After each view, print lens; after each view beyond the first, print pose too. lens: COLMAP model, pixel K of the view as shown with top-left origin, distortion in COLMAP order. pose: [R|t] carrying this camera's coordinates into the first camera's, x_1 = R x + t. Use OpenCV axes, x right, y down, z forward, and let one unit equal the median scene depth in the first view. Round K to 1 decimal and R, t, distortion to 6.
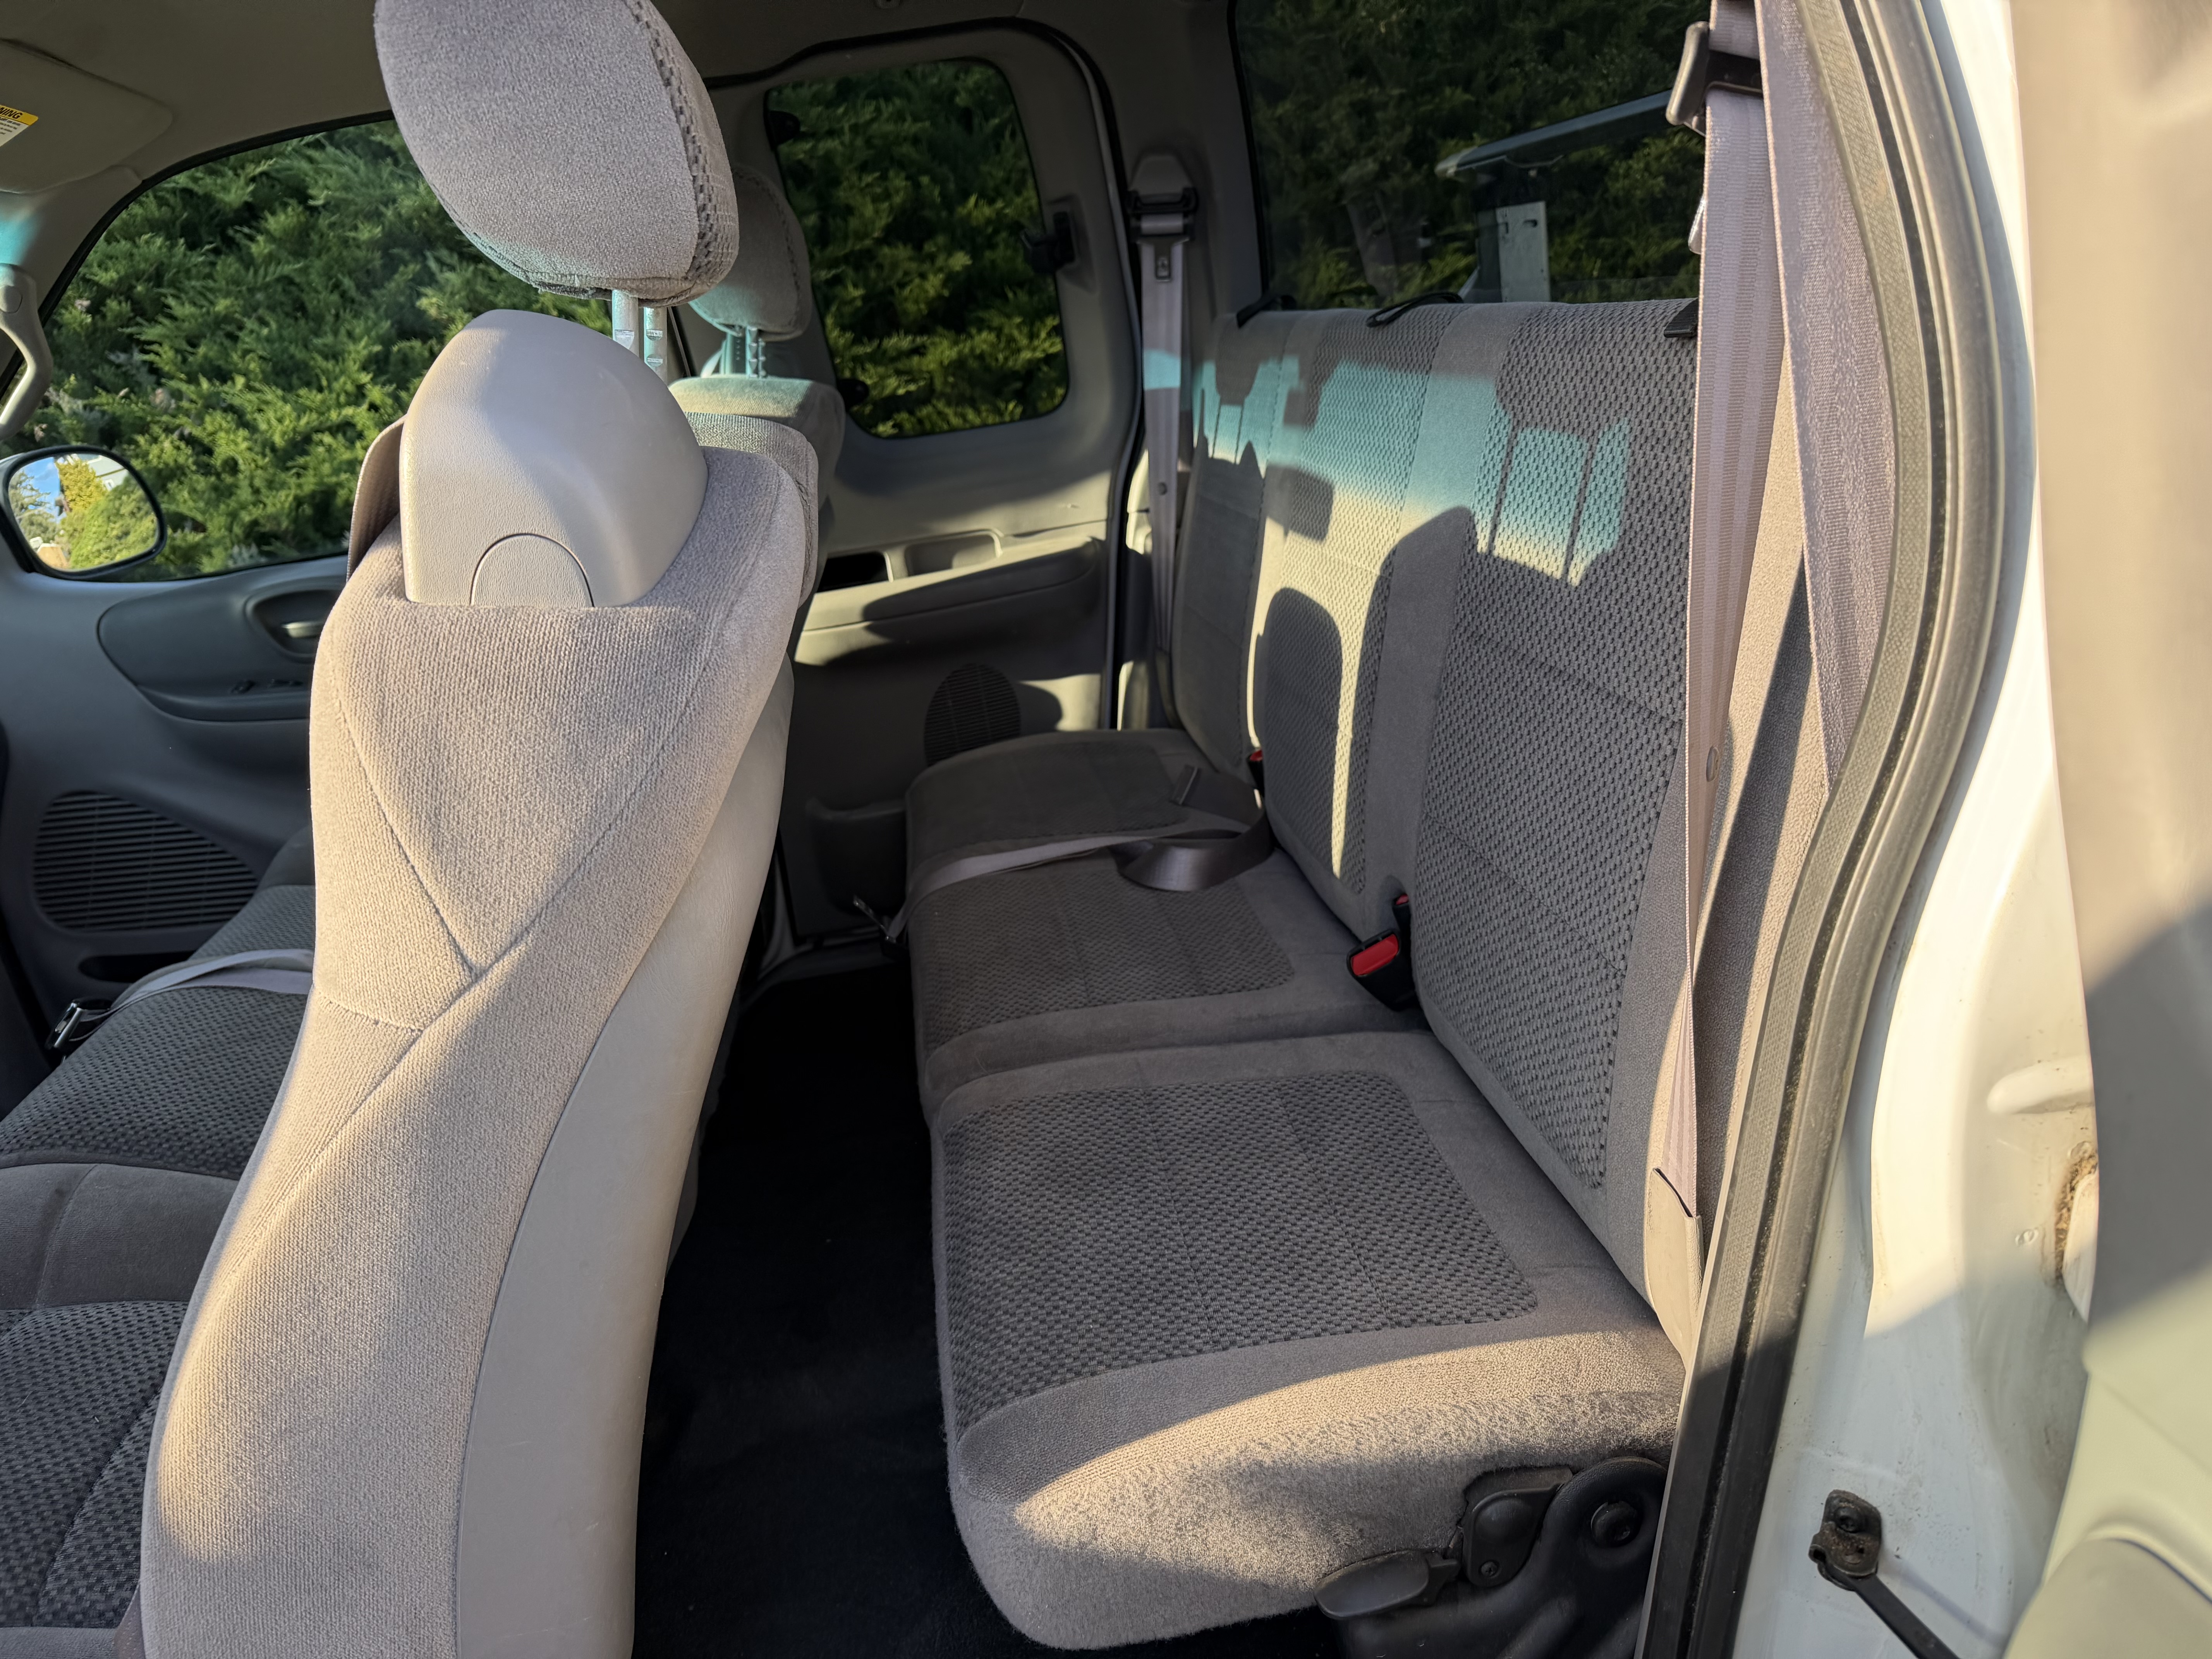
lens RADIAL K [[1520.2, 0, 1105.6], [0, 1520.2, 841.0], [0, 0, 1]] dist [0.087831, -0.133074]
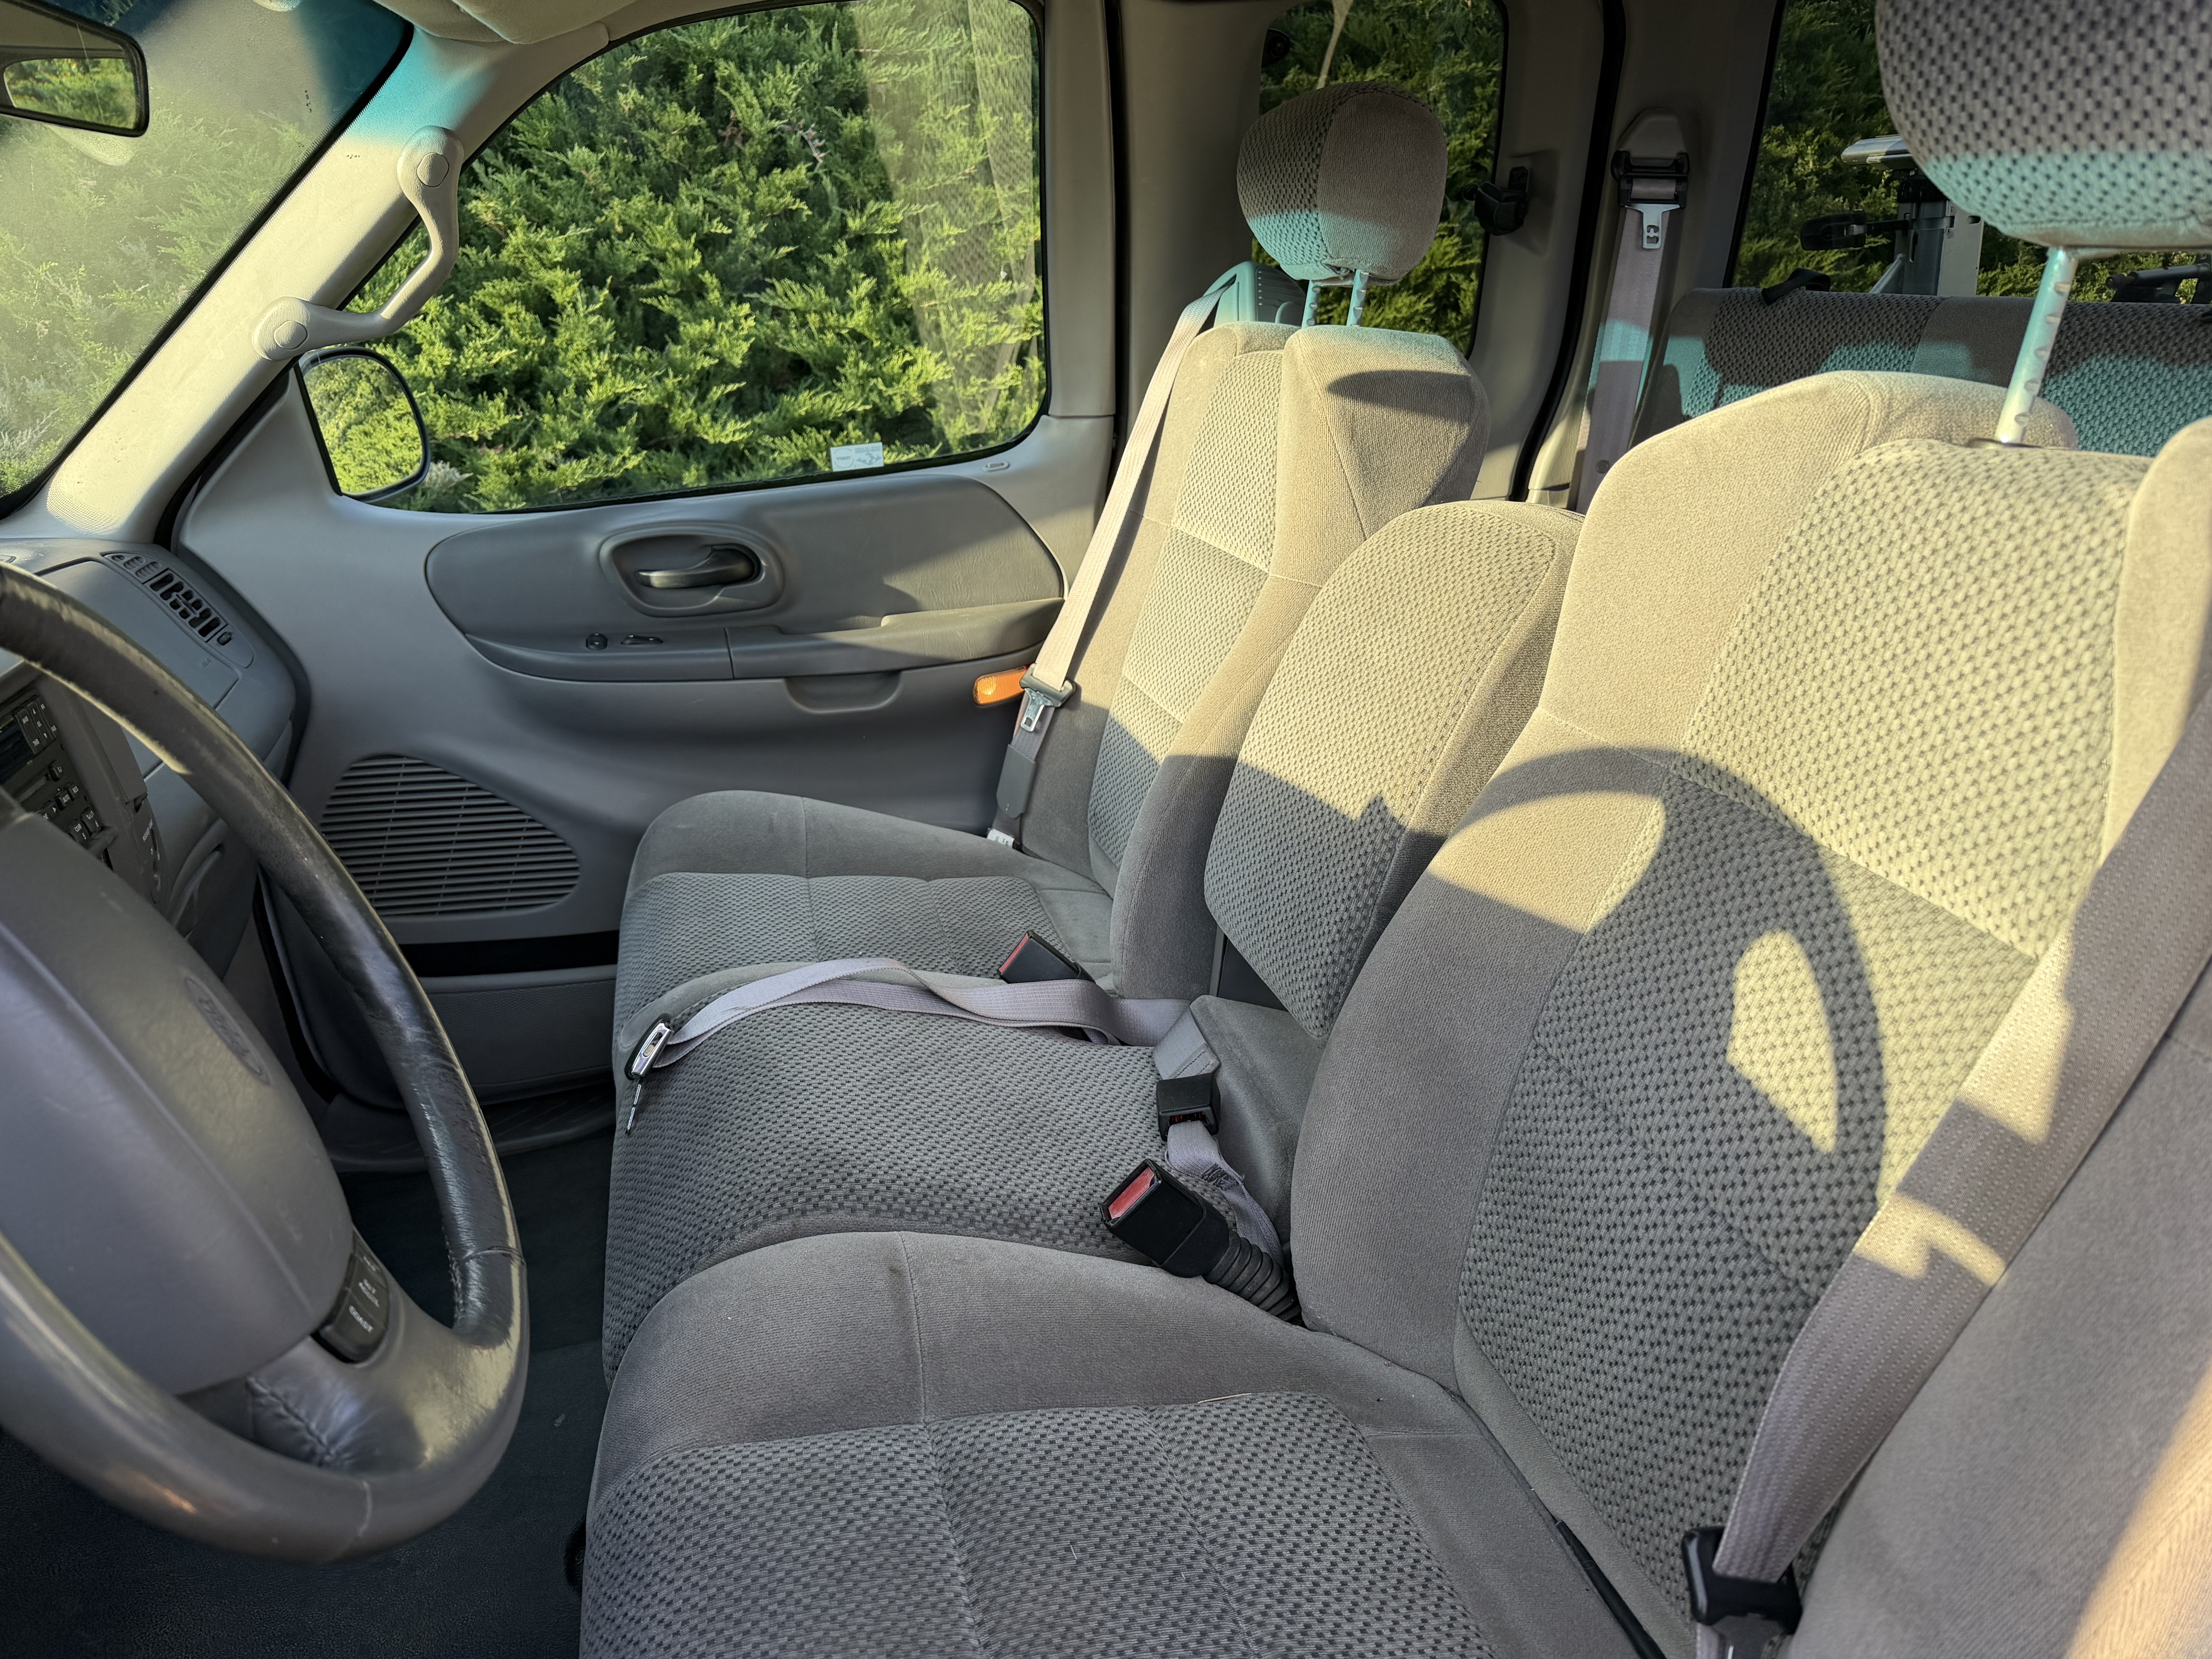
lens RADIAL K [[1529.2, 0, 1106.0], [0, 1529.2, 829.5], [0, 0, 1]] dist [0.101232, -0.199523]
pose [[0.990005, 0.024786, 0.138836, -0.210445], [-0.026769, 0.999564, 0.012432, -0.006436], [-0.138467, -0.016025, 0.990237, 0.051492]]
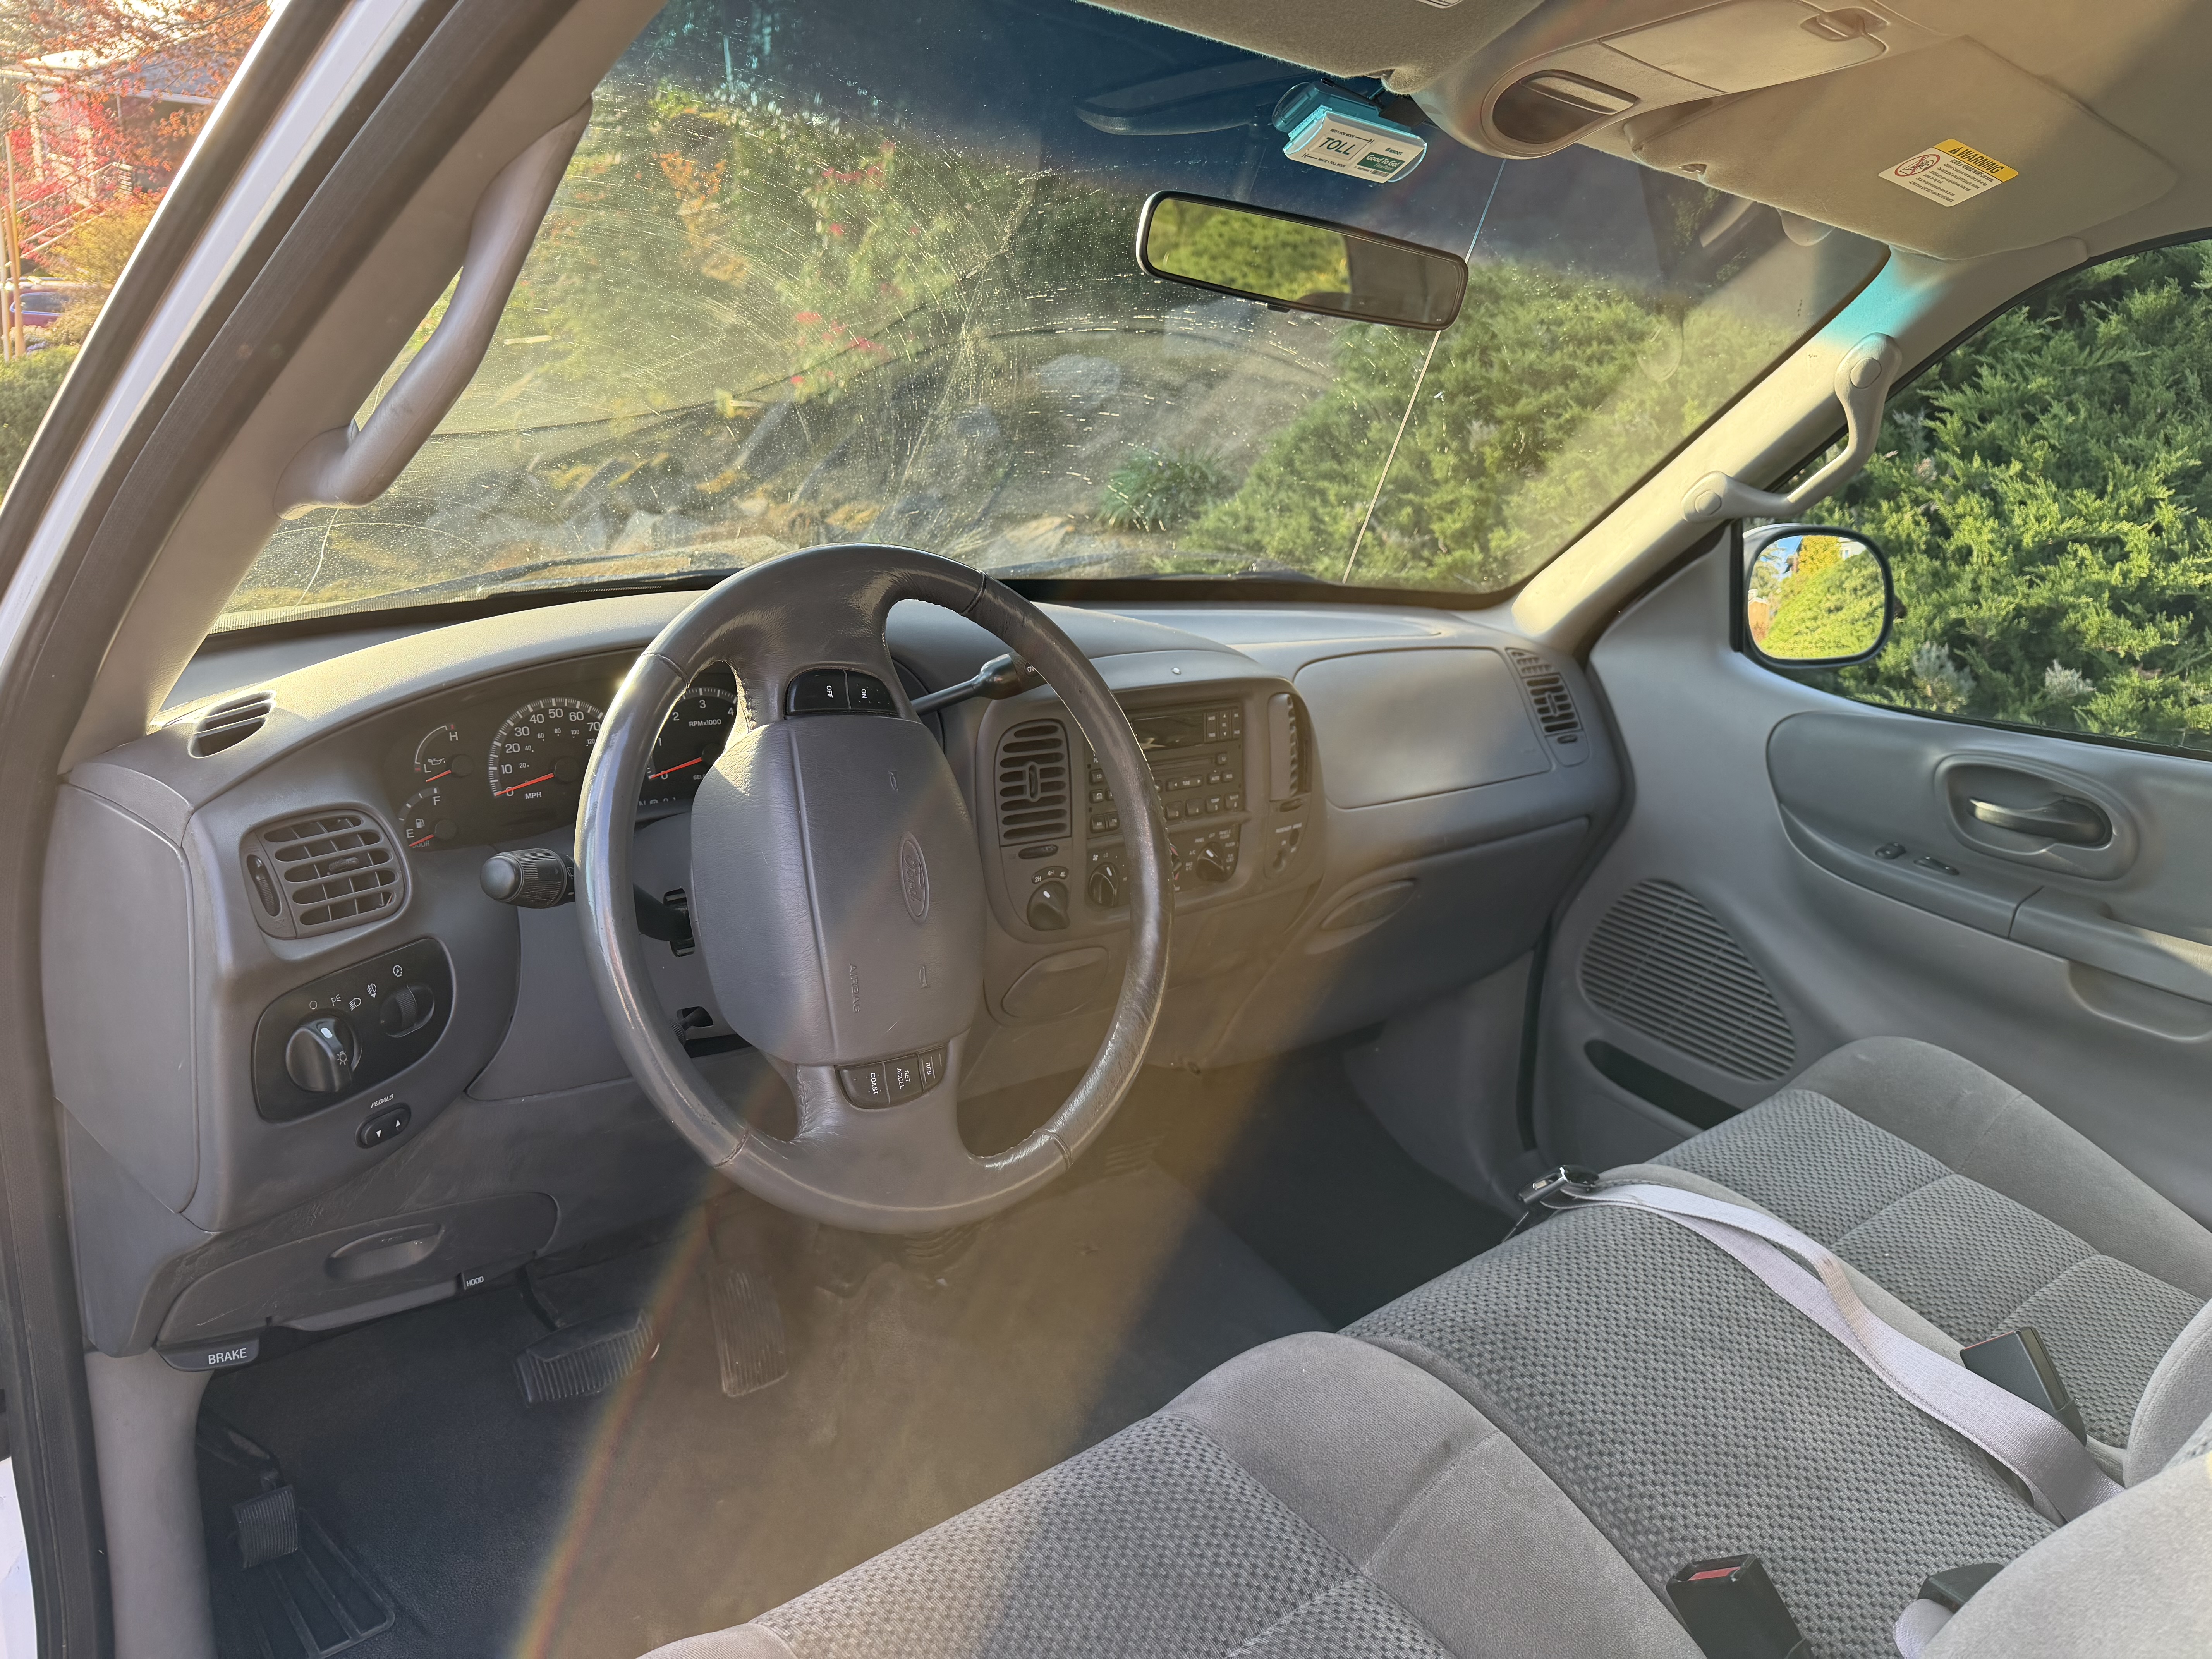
lens RADIAL K [[1550.7, 0, 1102.3], [0, 1550.7, 842.2], [0, 0, 1]] dist [-0.005744, -0.007131]
pose [[0.533110, 0.374835, -0.758480, -0.082602], [-0.399102, 0.901902, 0.165198, -0.038527], [0.745997, 0.214642, 0.630411, 0.082793]]
